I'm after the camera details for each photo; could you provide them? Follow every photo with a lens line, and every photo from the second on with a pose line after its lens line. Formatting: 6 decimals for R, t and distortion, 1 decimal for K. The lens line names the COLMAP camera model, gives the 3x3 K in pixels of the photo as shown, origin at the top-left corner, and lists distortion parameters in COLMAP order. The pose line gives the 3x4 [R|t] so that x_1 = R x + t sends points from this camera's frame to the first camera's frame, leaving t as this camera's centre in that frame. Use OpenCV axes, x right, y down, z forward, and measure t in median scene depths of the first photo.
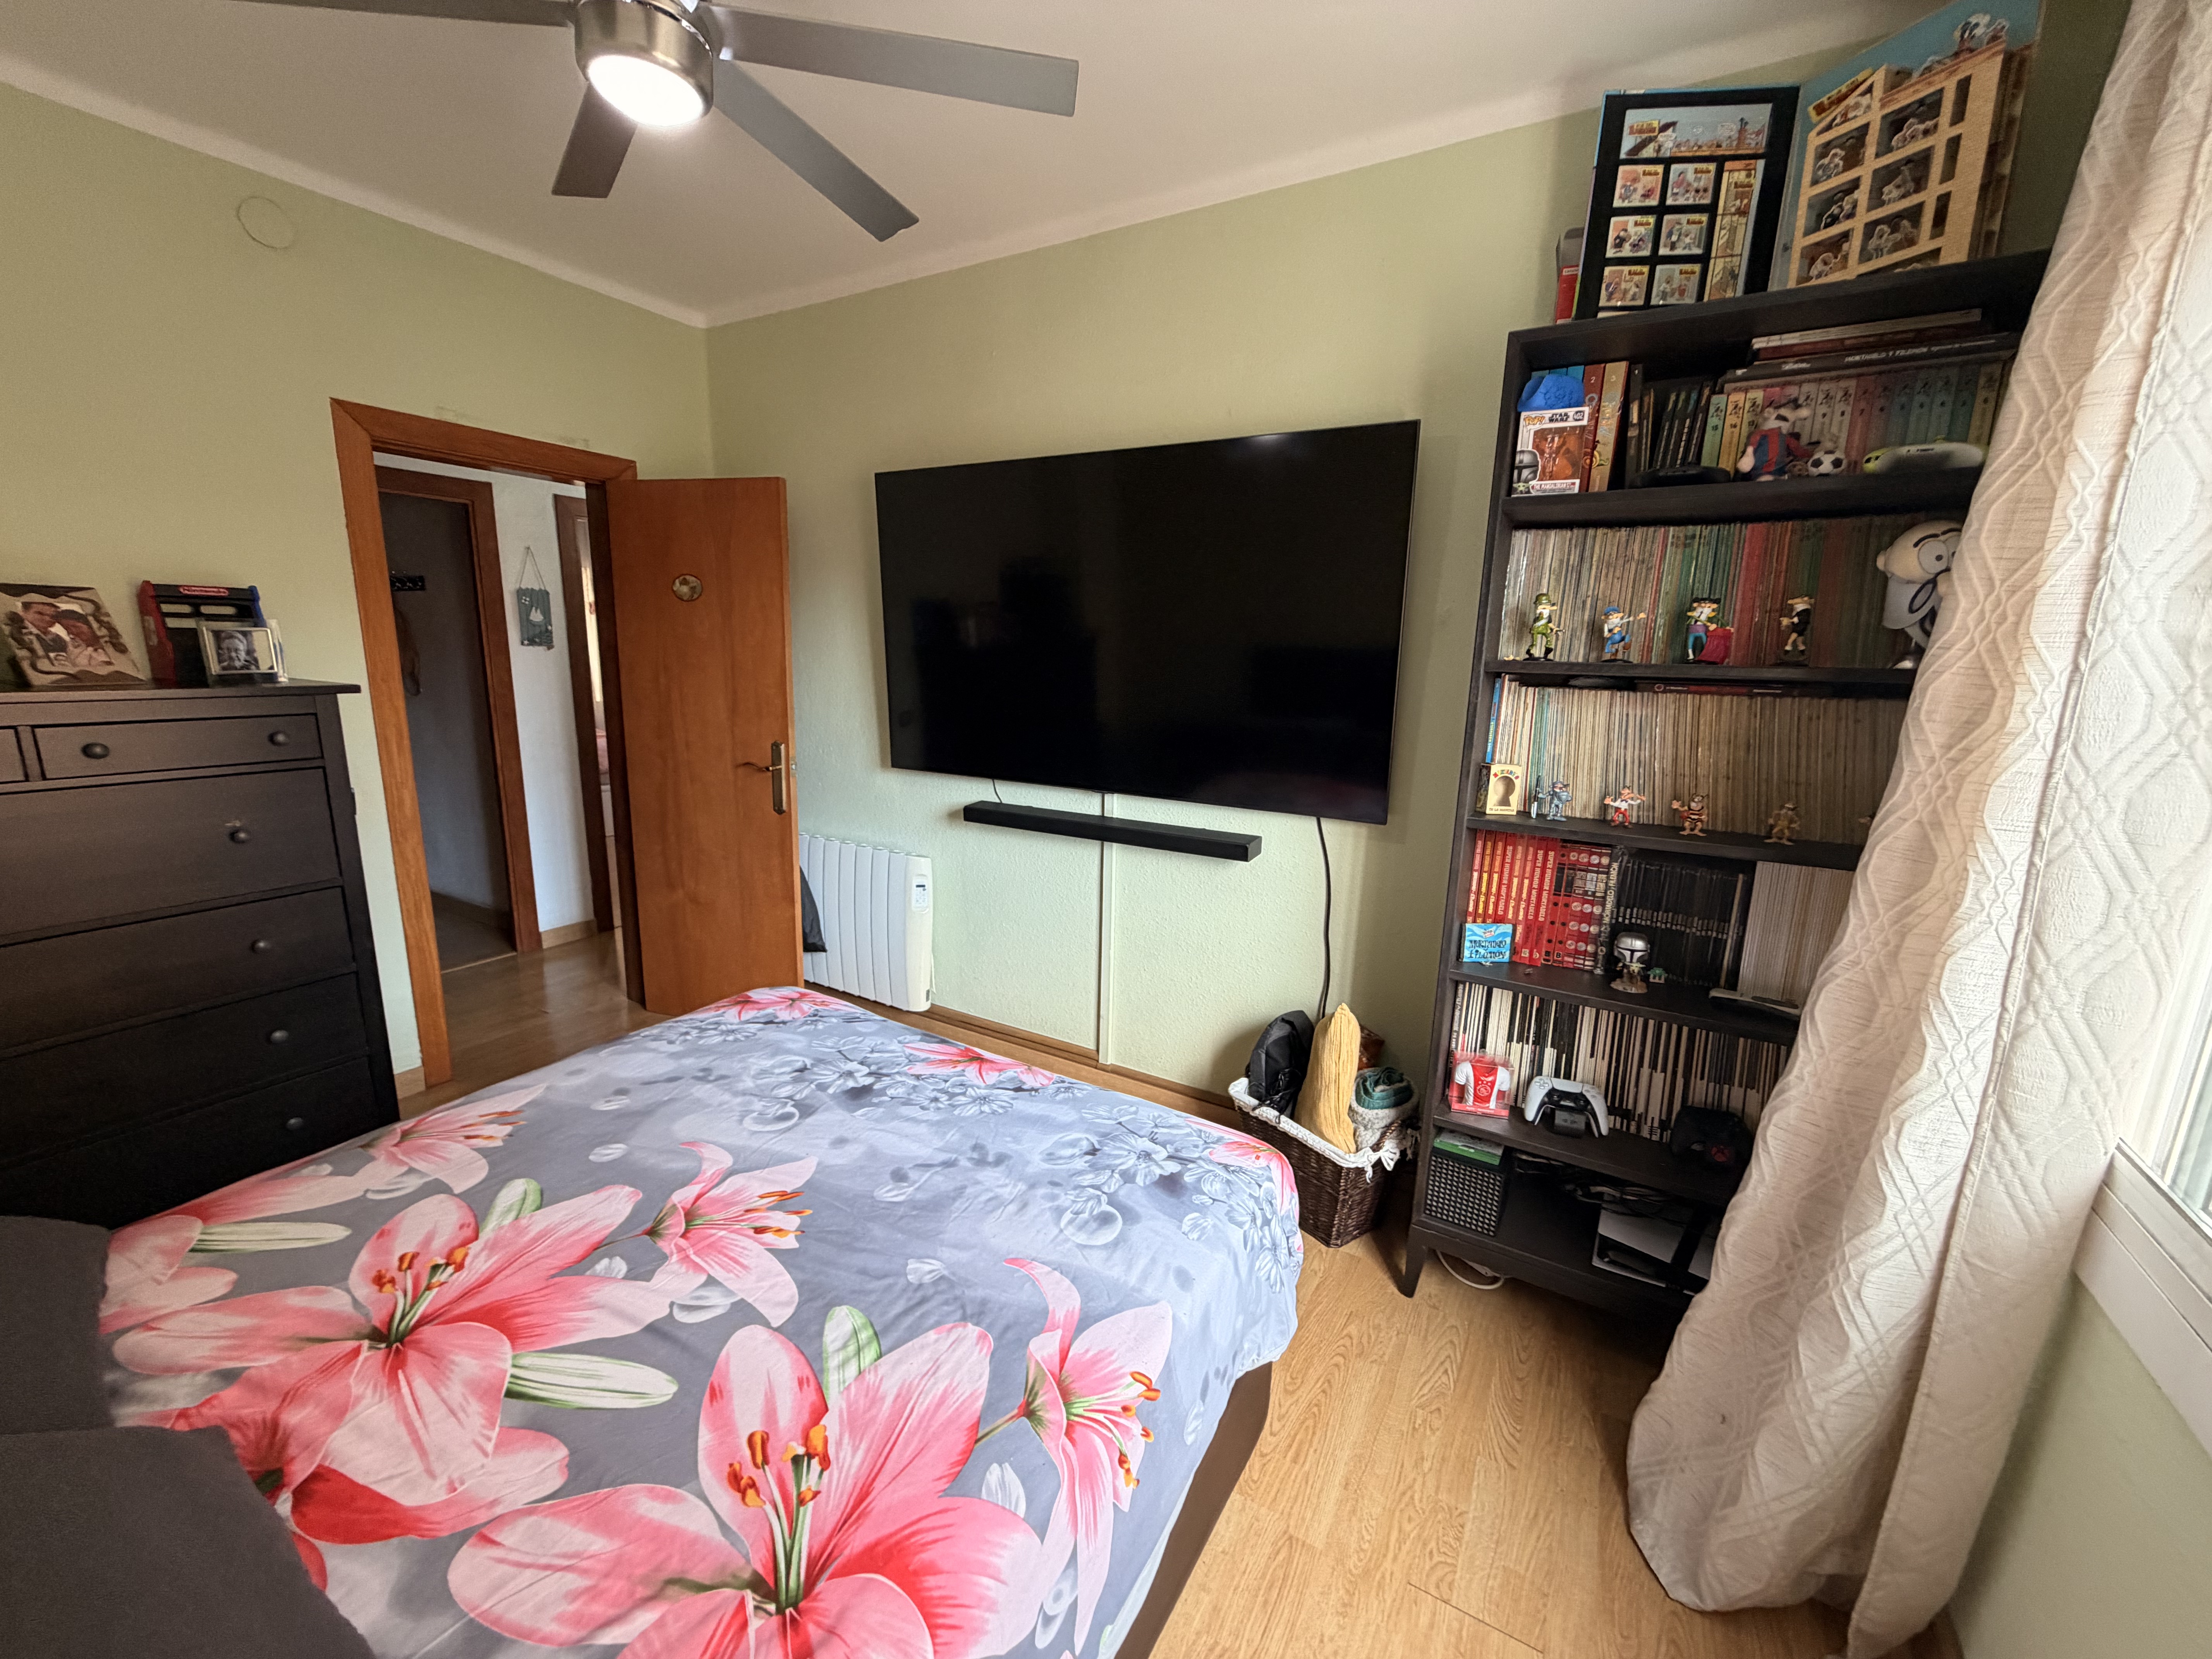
lens RADIAL K [[882.1, 0, 1098.7], [0, 882.1, 824.6], [0, 0, 1]] dist [0.000252, 0.000052]
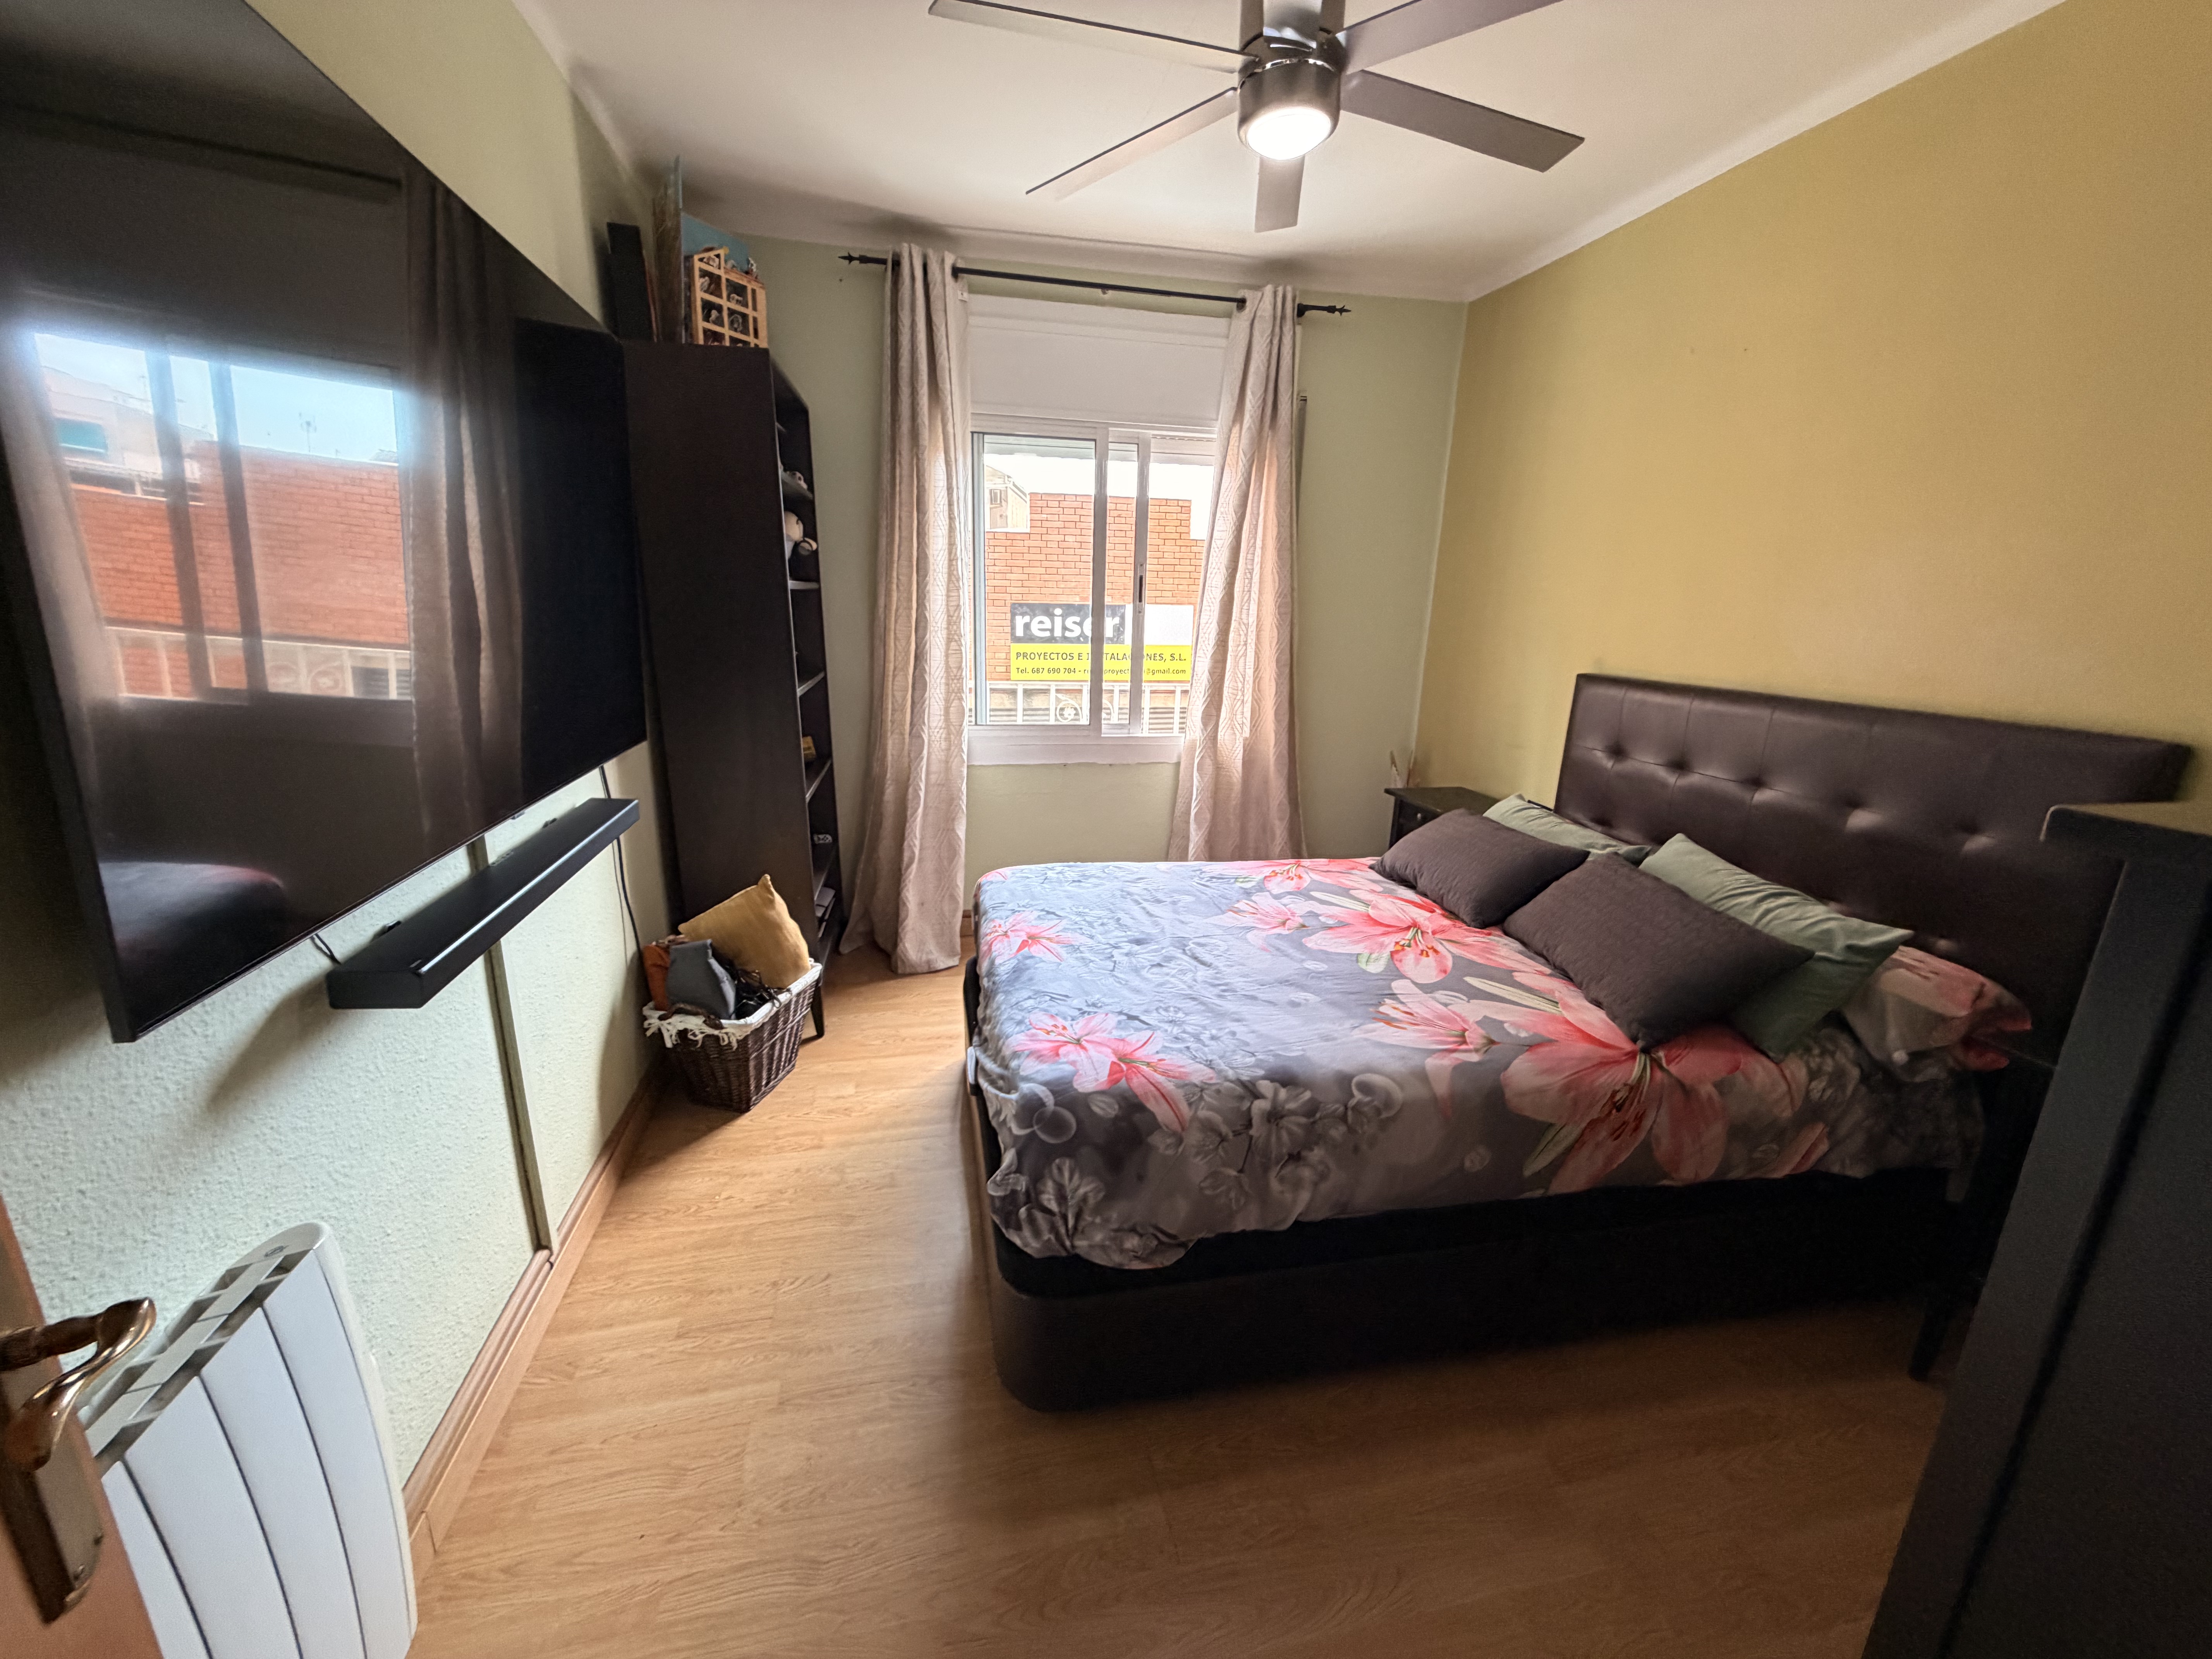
lens RADIAL K [[882.1, 0, 1101.7], [0, 882.1, 831.1], [0, 0, 1]] dist [0.000252, 0.000052]
pose [[-0.675486, -0.227283, 0.701471, -1.346939], [0.106094, 0.911456, 0.397483, -0.437902], [-0.729701, 0.342916, -0.591562, 2.142052]]
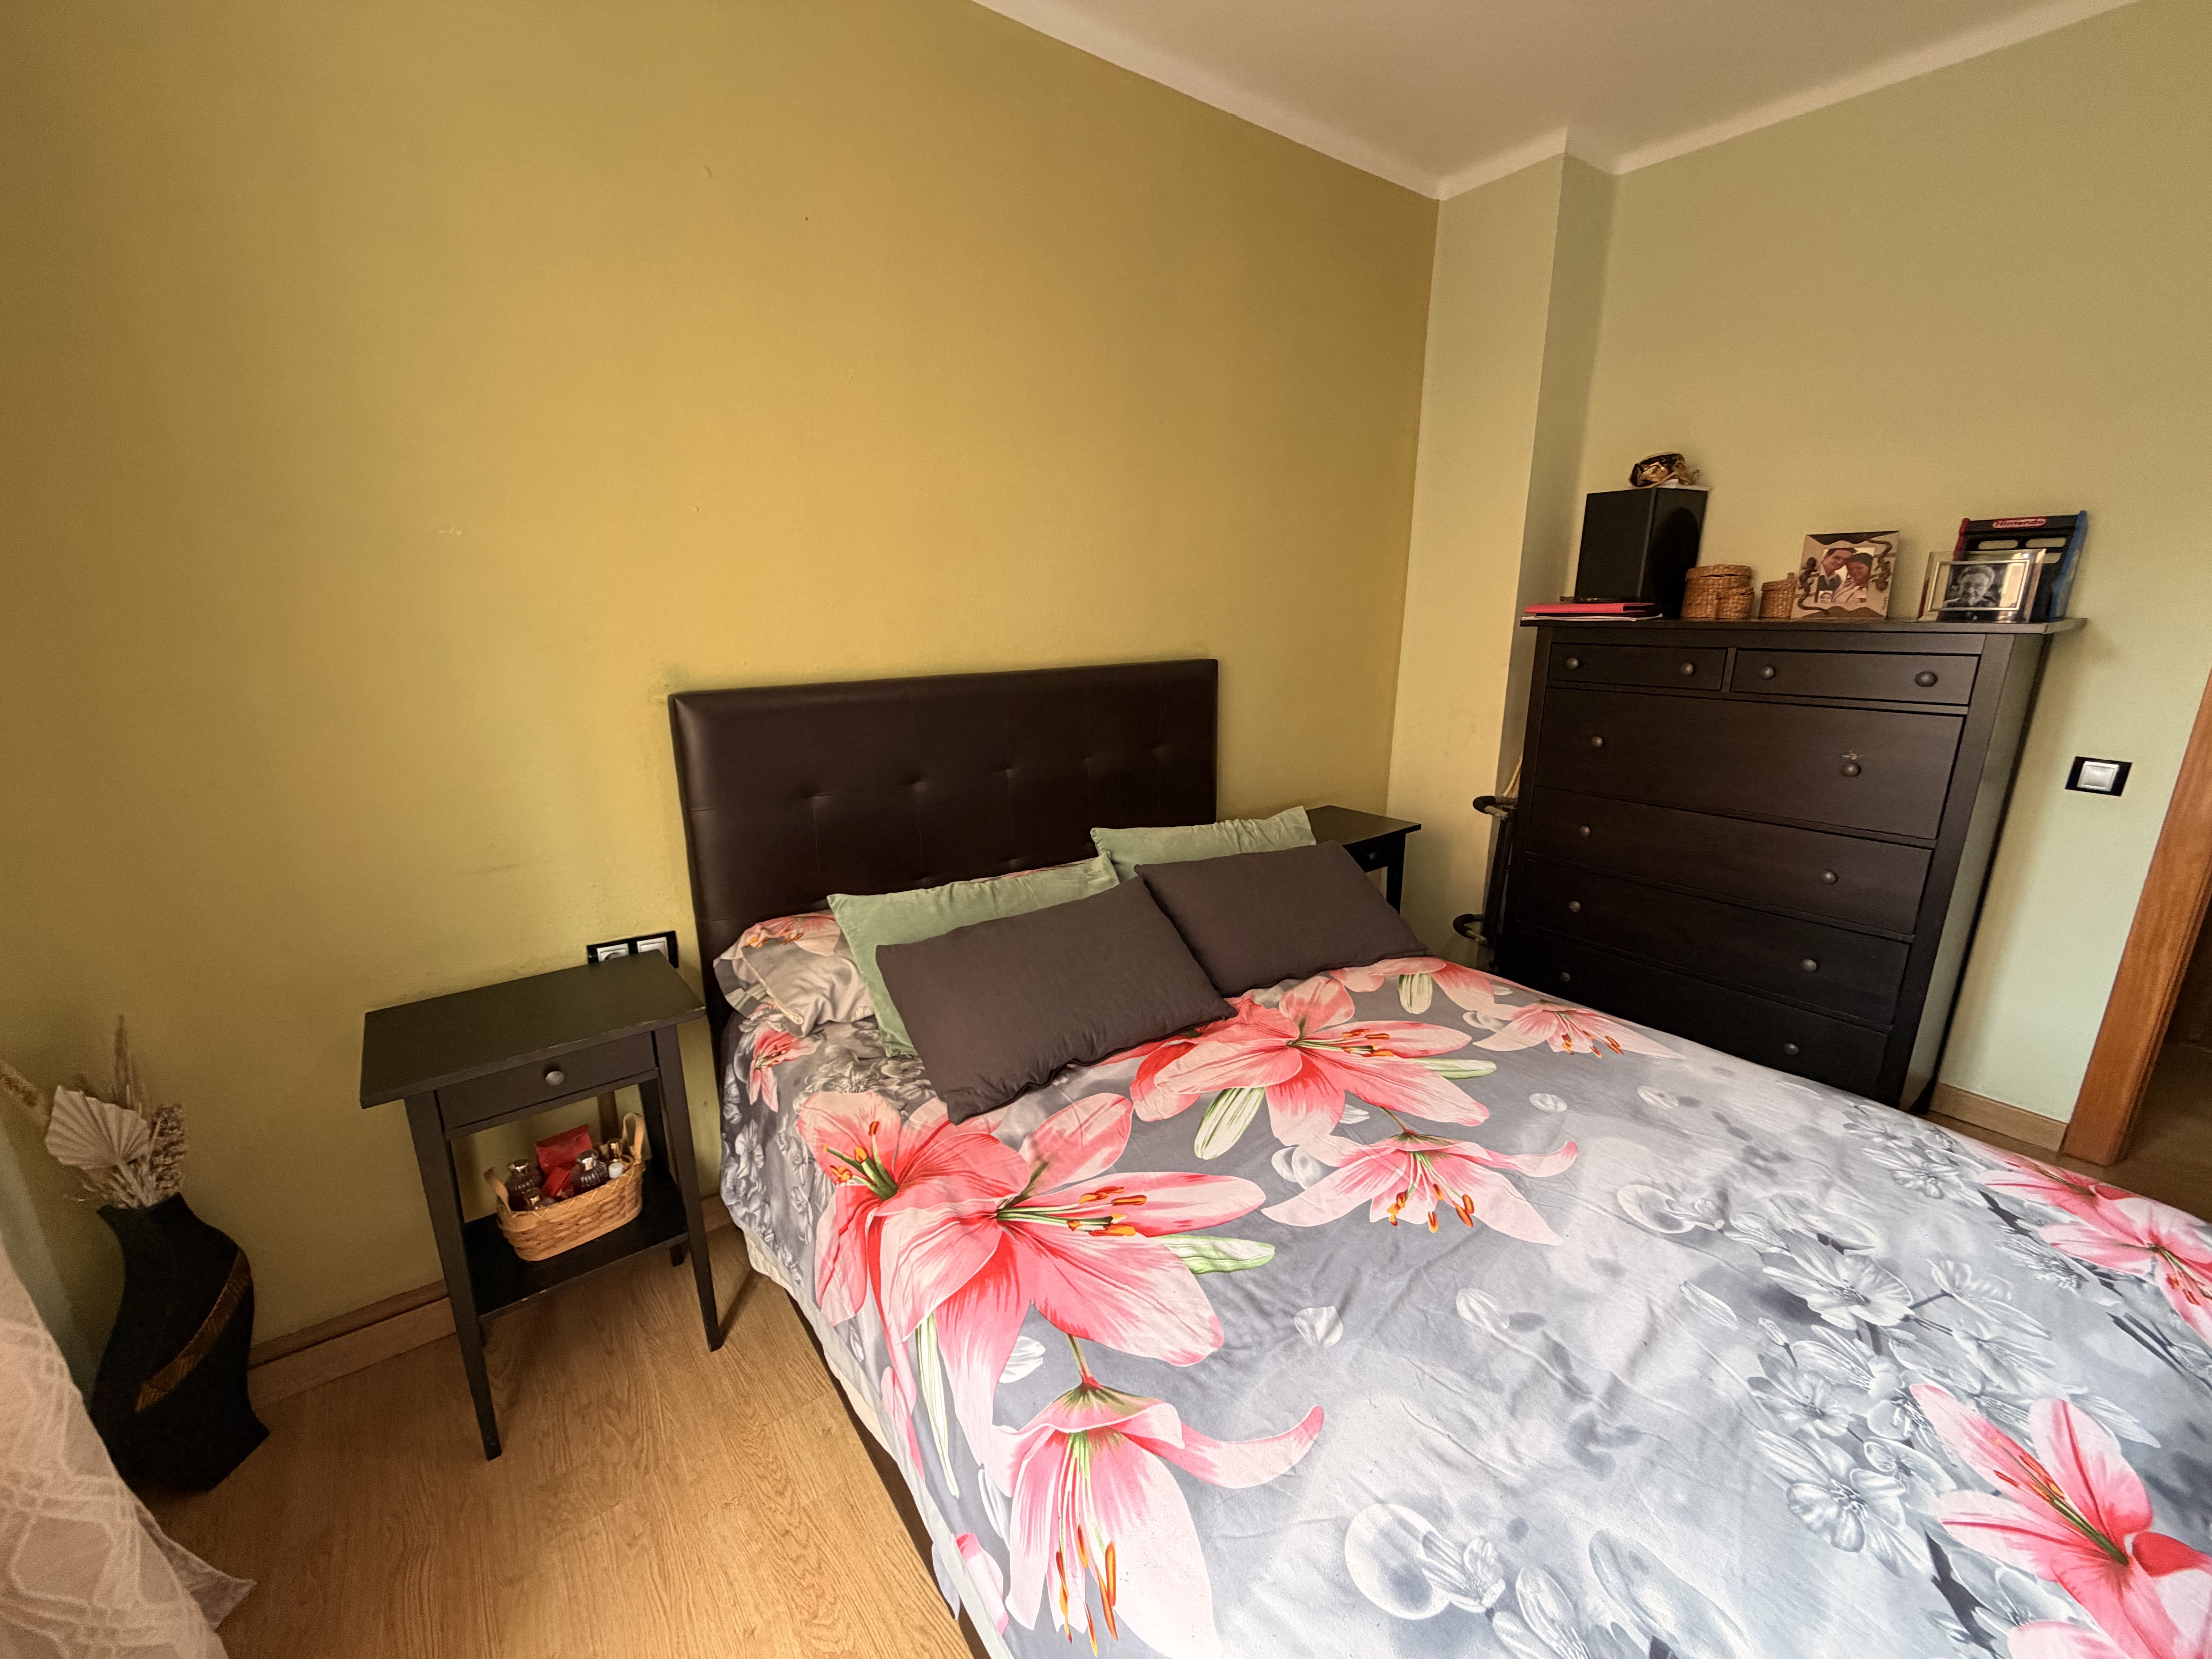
lens RADIAL K [[882.1, 0, 1098.0], [0, 882.1, 829.9], [0, 0, 1]] dist [0.000252, 0.000052]
pose [[-0.383790, 0.211855, -0.898790, 0.446137], [-0.182407, 0.936755, 0.298693, -0.102328], [0.905225, 0.278581, -0.320873, 0.843913]]
